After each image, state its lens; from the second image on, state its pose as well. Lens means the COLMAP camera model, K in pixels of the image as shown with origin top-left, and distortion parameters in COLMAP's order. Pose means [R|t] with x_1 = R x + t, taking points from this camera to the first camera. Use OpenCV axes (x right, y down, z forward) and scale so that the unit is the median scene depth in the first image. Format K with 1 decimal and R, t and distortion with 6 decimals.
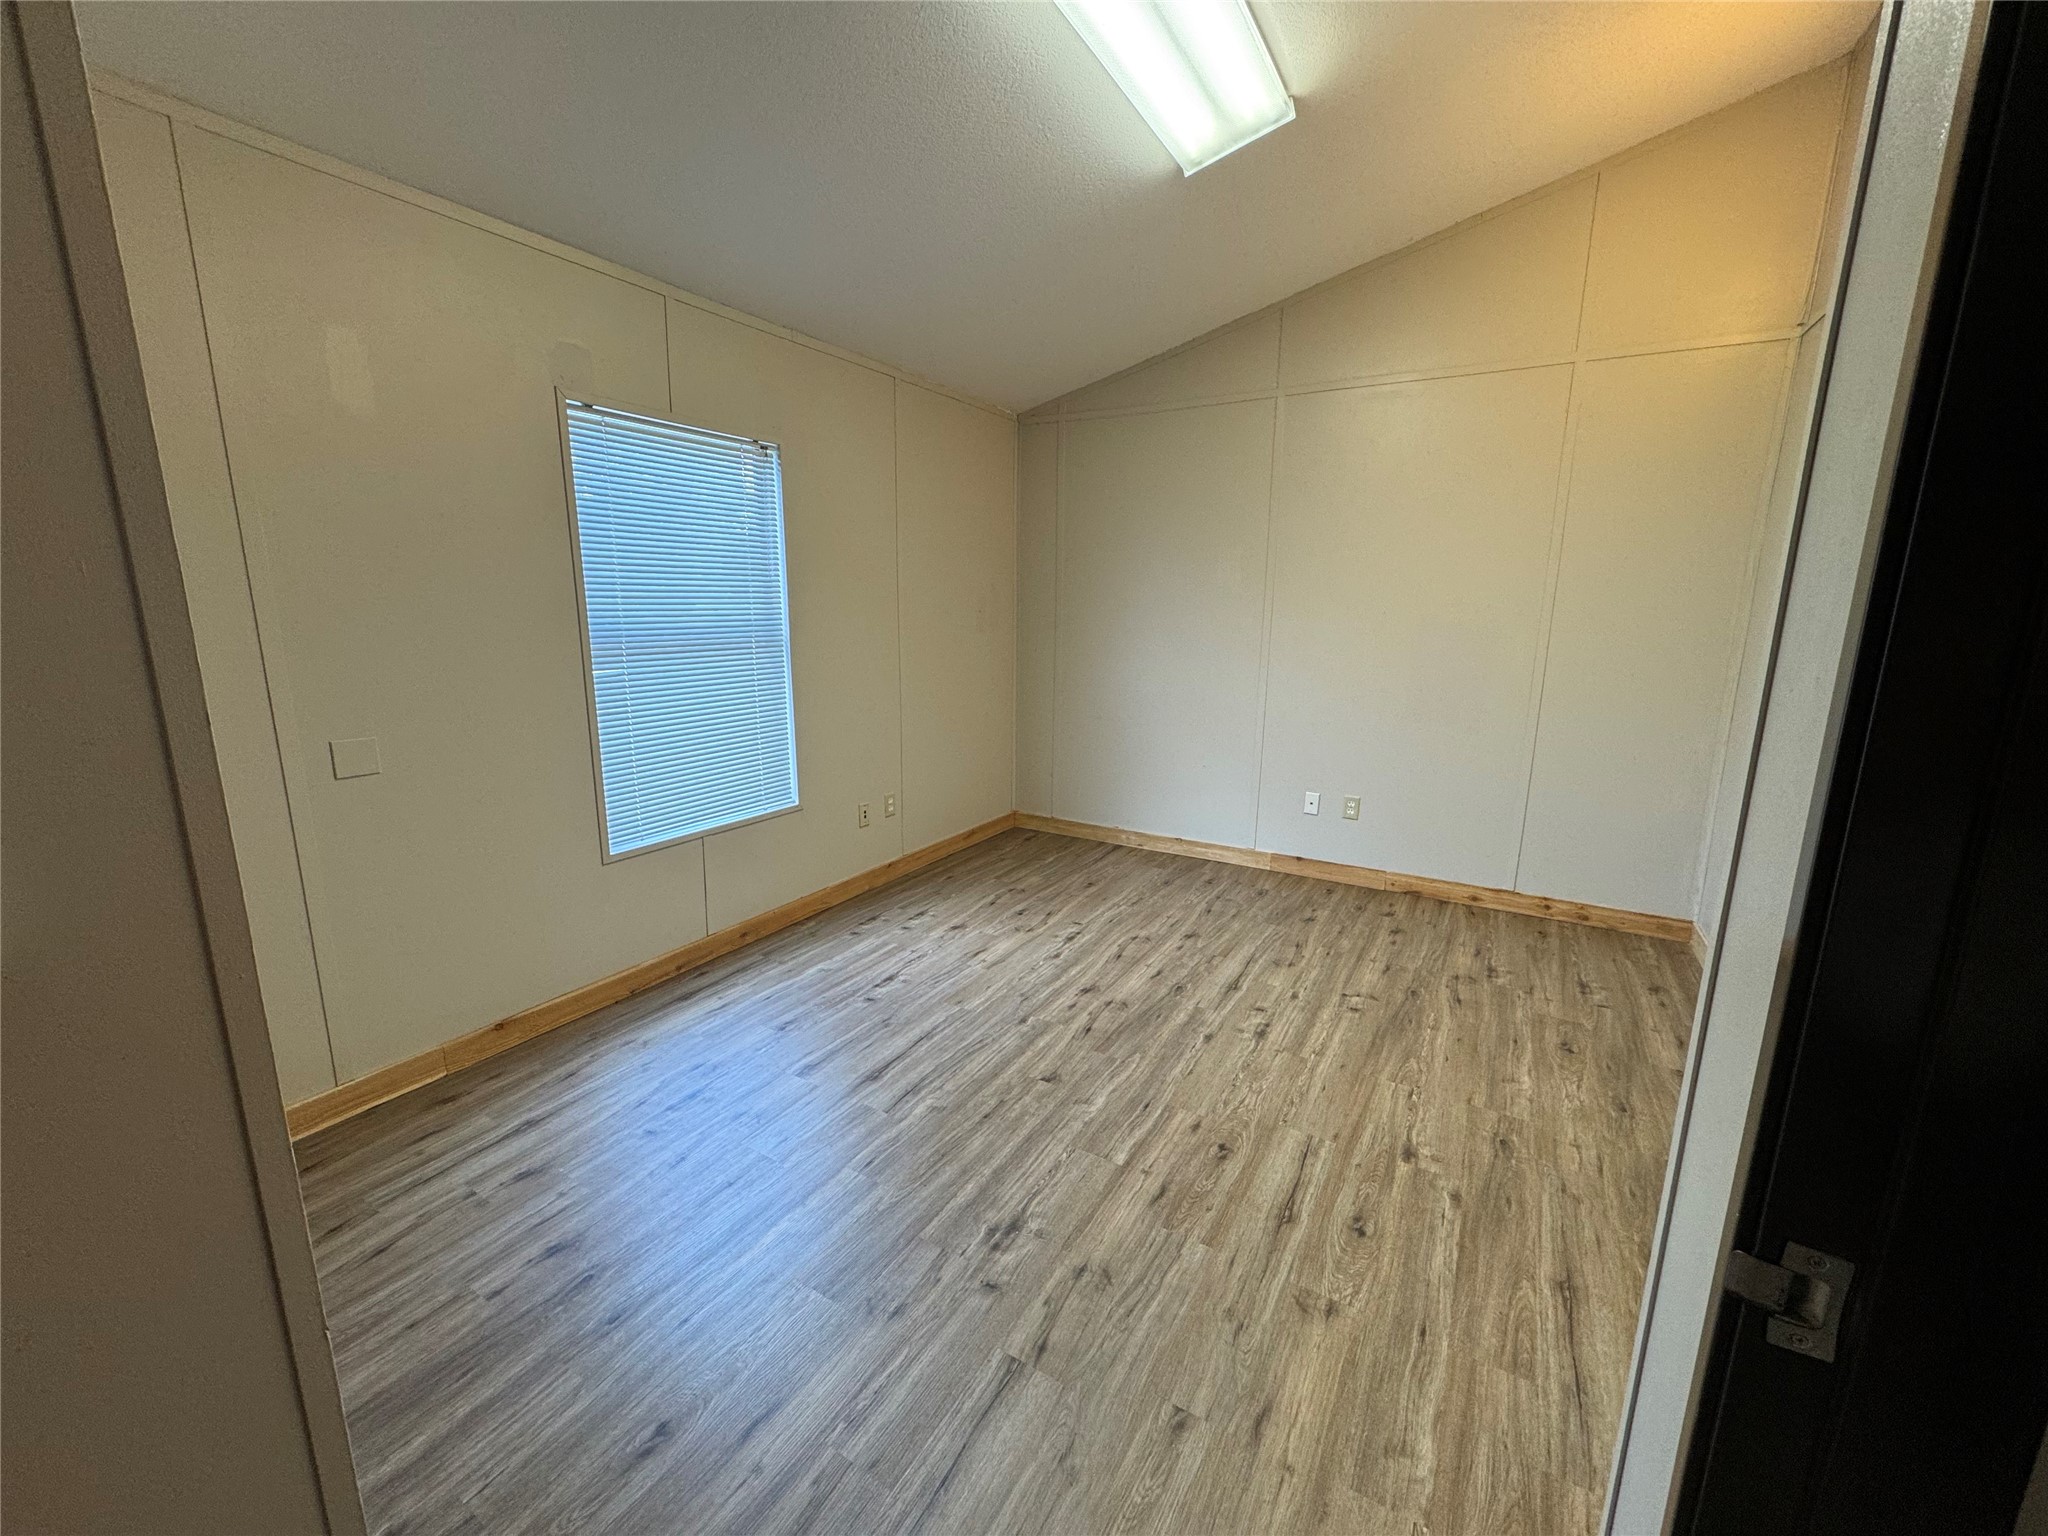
lens RADIAL K [[818.1, 0, 1020.3], [0, 818.1, 765.9], [0, 0, 1]] dist [0.000839, 0.000082]
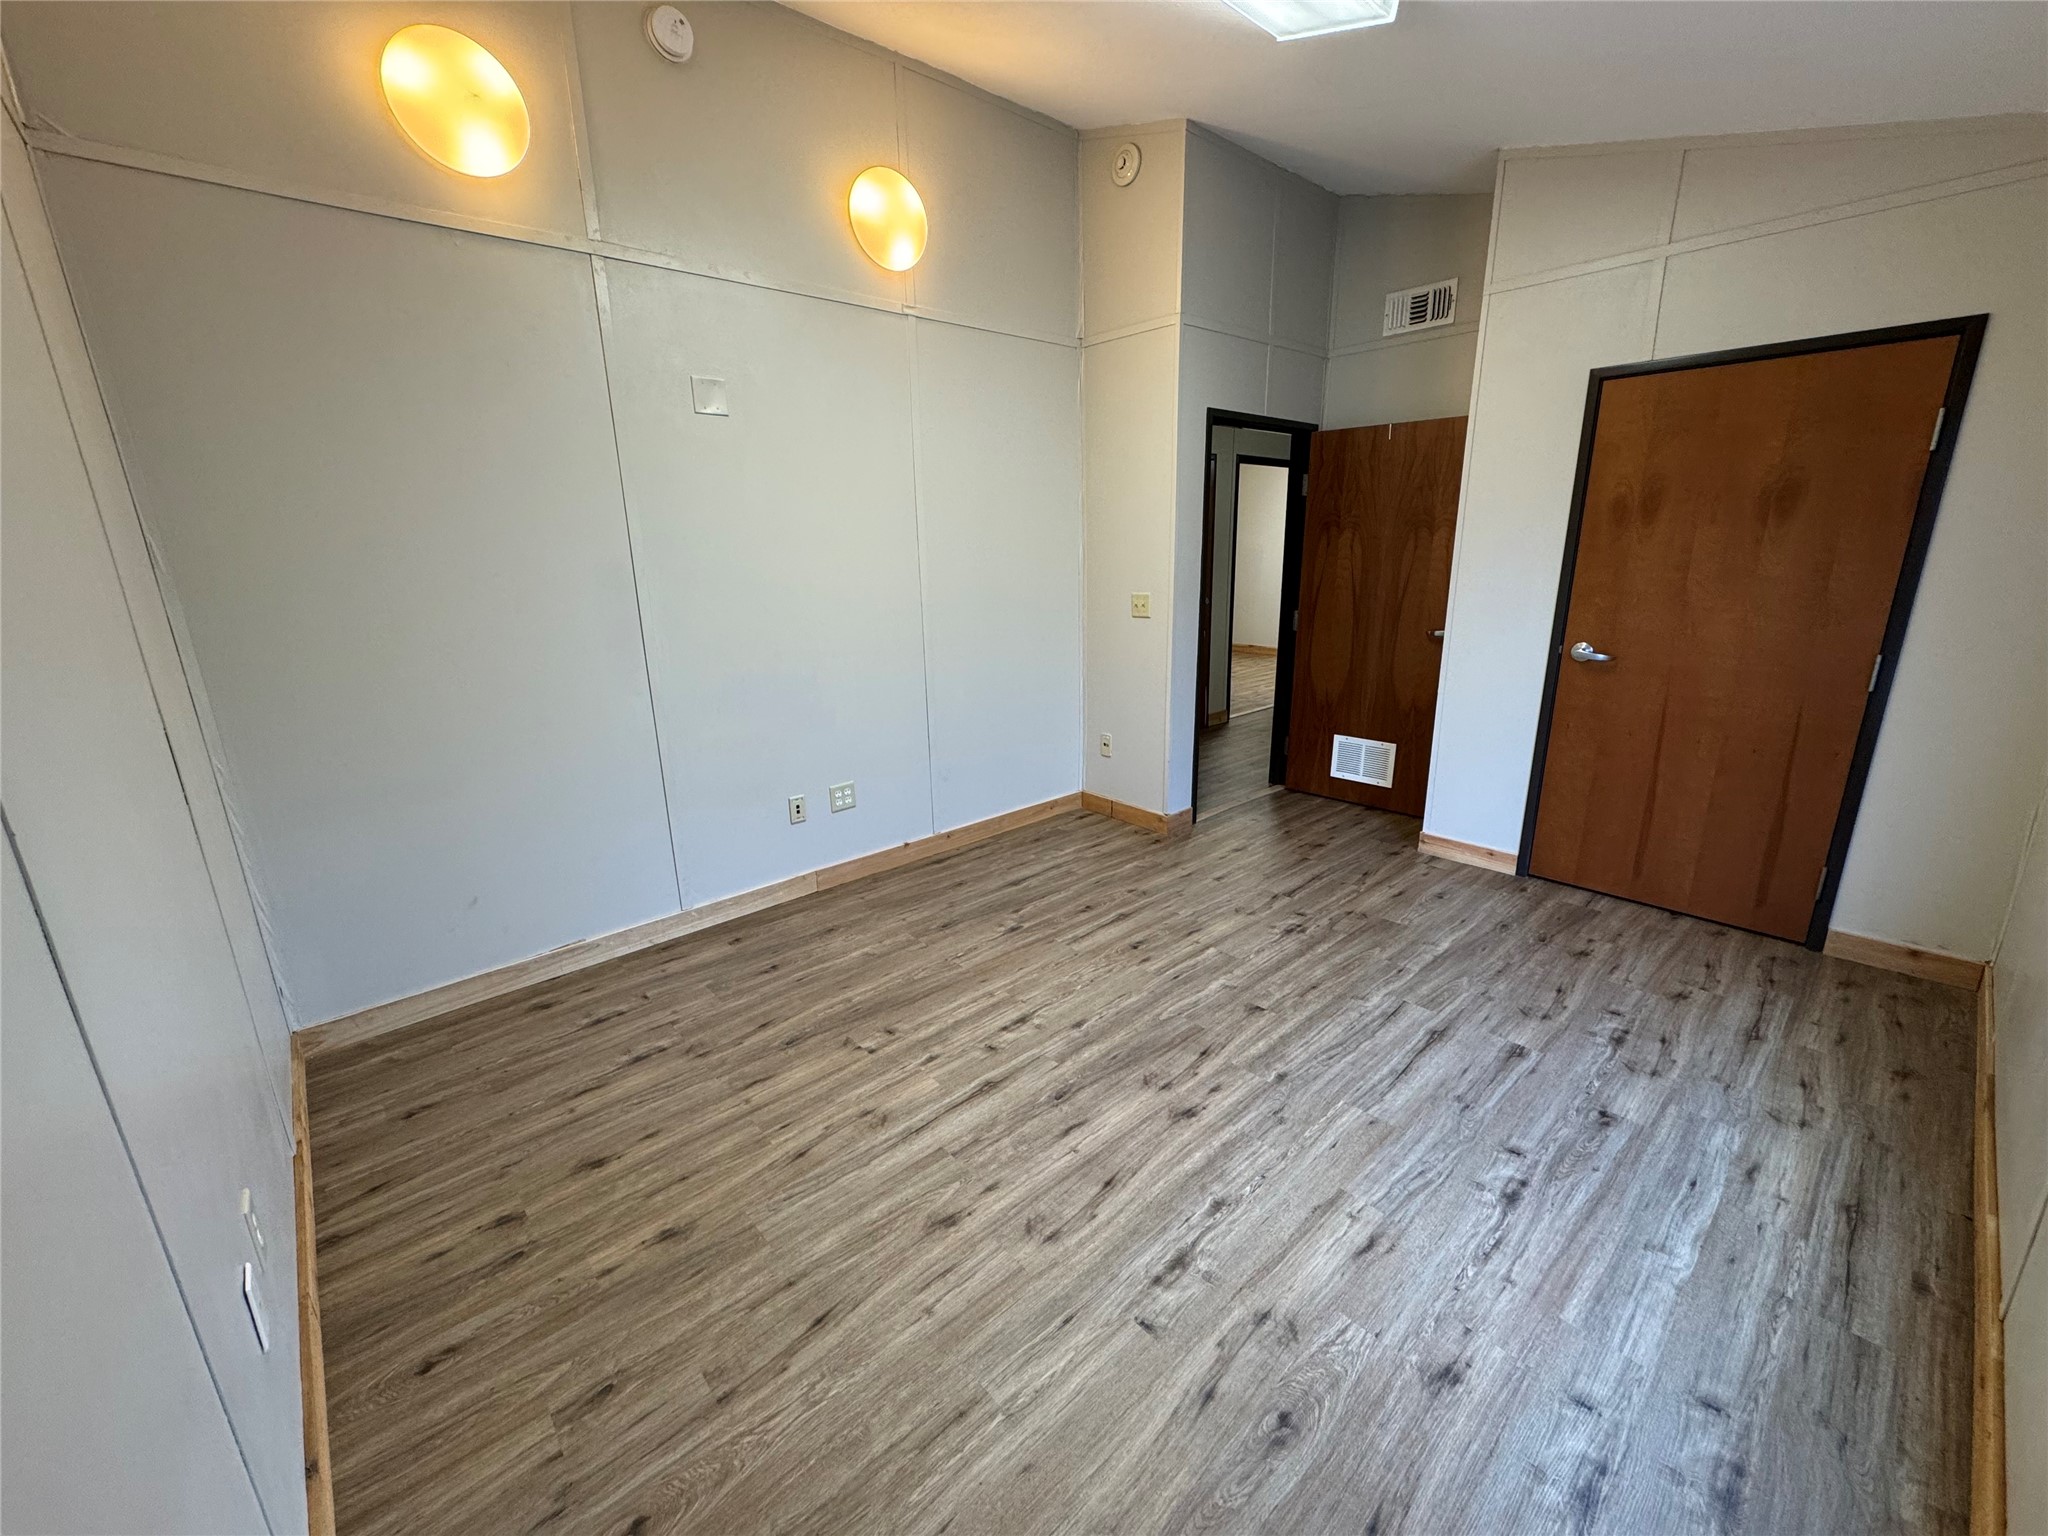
lens RADIAL K [[818.1, 0, 1018.3], [0, 818.1, 766.5], [0, 0, 1]] dist [0.000839, 0.000082]
pose [[-0.954380, -0.068051, 0.290736, 0.039102], [0.072892, 0.891128, 0.447858, -0.368501], [-0.289561, 0.448619, -0.845515, 1.681487]]
